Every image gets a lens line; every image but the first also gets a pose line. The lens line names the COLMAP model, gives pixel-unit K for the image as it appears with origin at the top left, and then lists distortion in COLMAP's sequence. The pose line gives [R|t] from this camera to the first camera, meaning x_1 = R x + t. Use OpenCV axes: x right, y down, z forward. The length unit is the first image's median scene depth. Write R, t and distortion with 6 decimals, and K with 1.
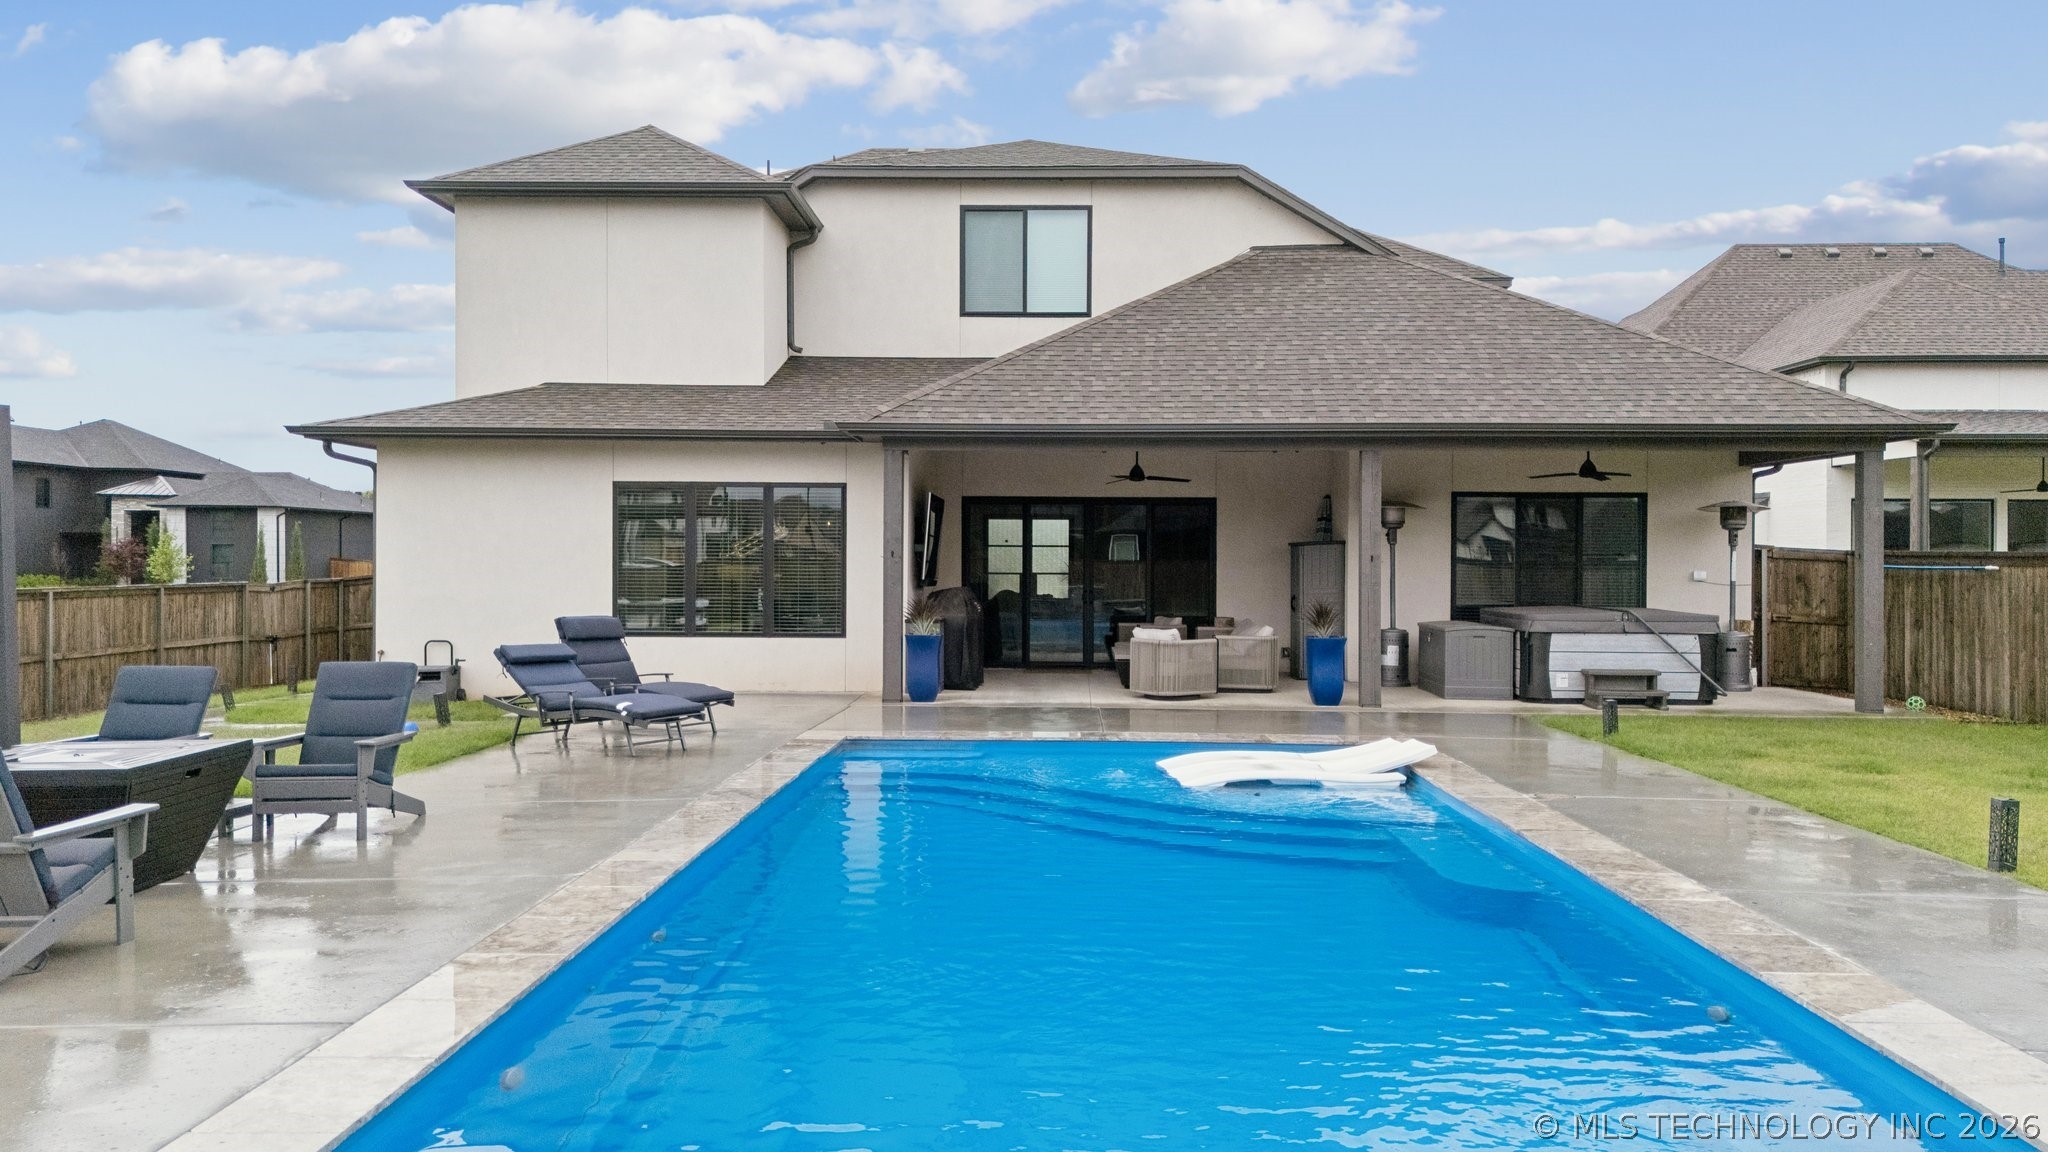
lens RADIAL K [[1463.0, 0, 1024.0], [0, 1463.0, 576.0], [0, 0, 1]] dist [0.057049, -0.003764]
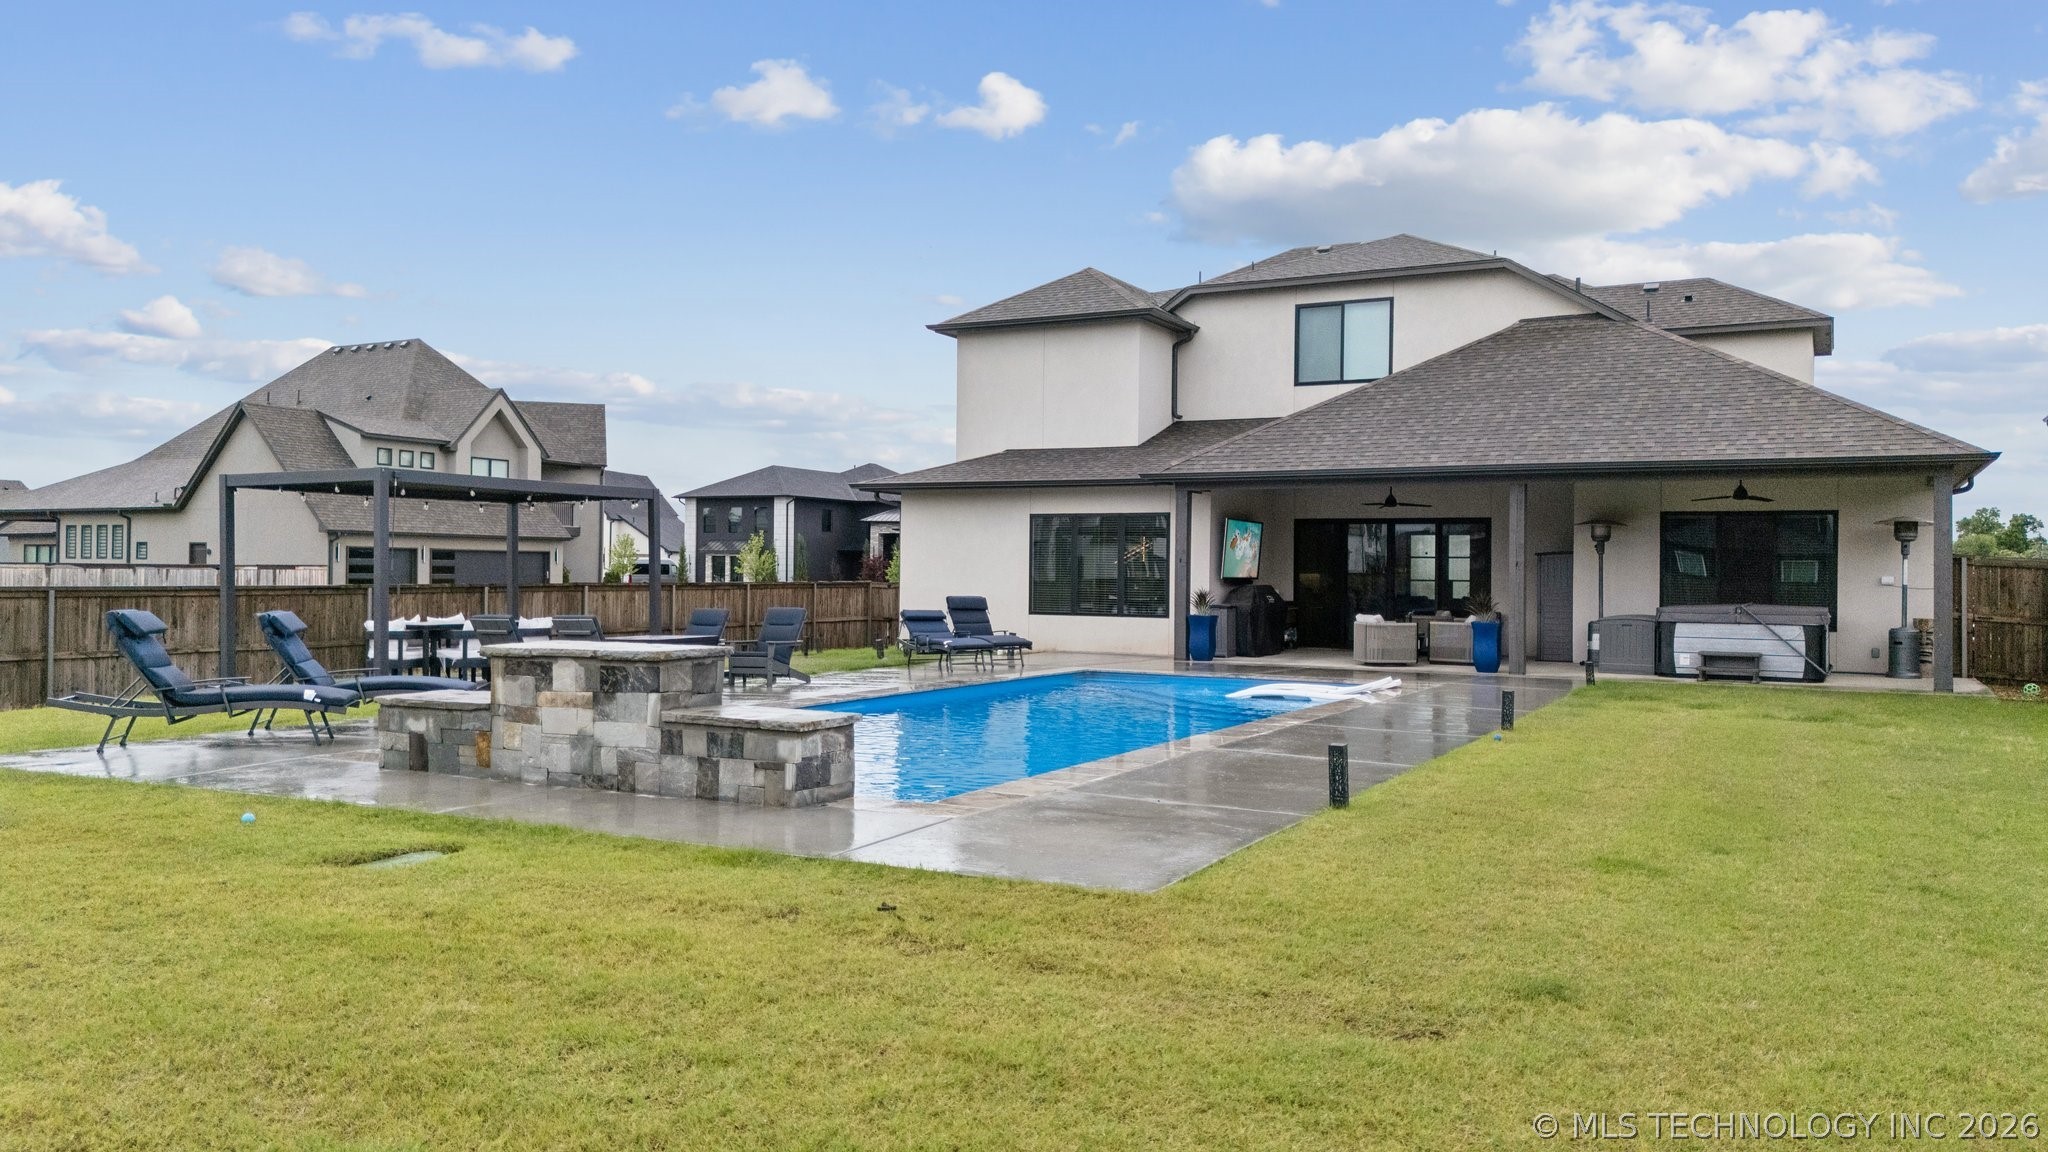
lens RADIAL K [[1478.1, 0, 1024.0], [0, 1478.1, 576.0], [0, 0, 1]] dist [0.005769, 0.000278]
pose [[0.891420, 0.004662, -0.453154, 0.366540], [-0.009760, 0.999913, -0.008912, 0.012770], [0.453073, 0.012368, 0.891388, -0.339464]]
